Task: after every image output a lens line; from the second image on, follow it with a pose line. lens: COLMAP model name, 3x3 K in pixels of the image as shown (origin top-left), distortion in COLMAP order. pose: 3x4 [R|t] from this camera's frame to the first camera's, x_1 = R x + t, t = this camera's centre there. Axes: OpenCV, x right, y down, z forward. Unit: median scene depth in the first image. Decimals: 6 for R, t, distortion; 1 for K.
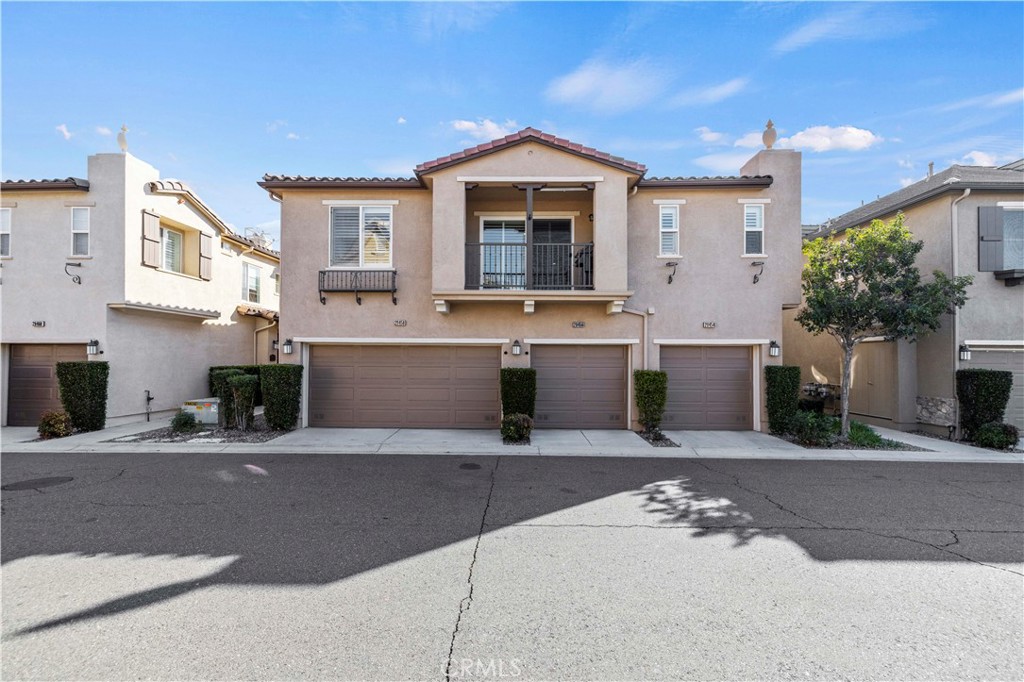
lens RADIAL K [[431.0, 0, 507.5], [0, 431.0, 336.8], [0, 0, 1]] dist [-0.000092, 0.000306]
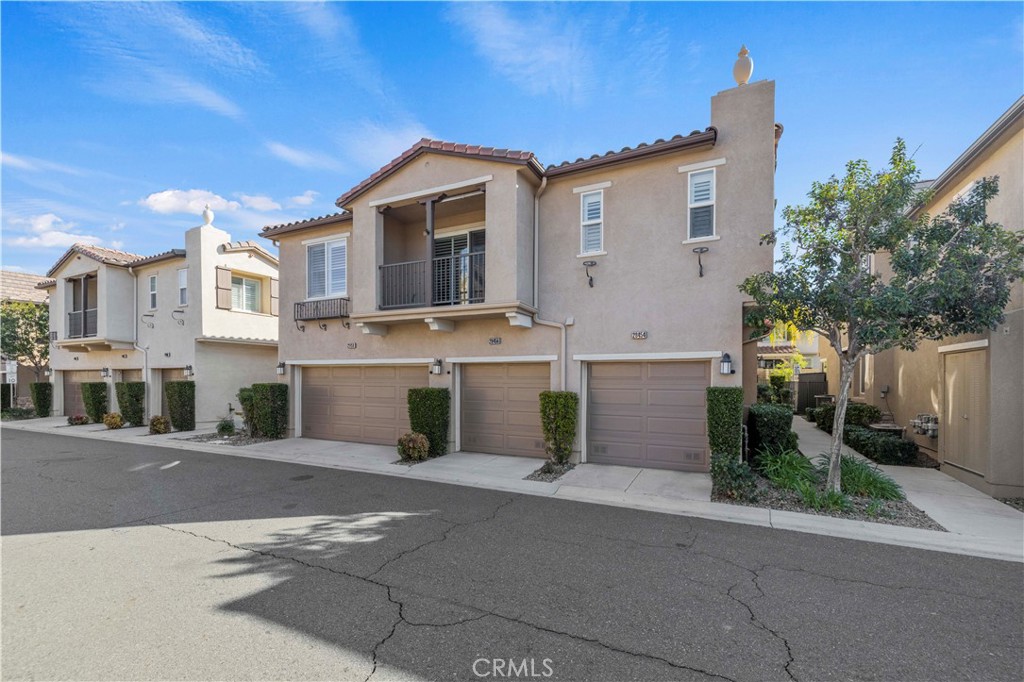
lens RADIAL K [[444.8, 0, 511.5], [0, 444.8, 365.9], [0, 0, 1]] dist [-0.000192, 0.000099]
pose [[0.904258, -0.013955, -0.426758, 0.598061], [0.022229, 0.999649, 0.014412, 0.011750], [0.426407, -0.022519, 0.904251, 0.160112]]
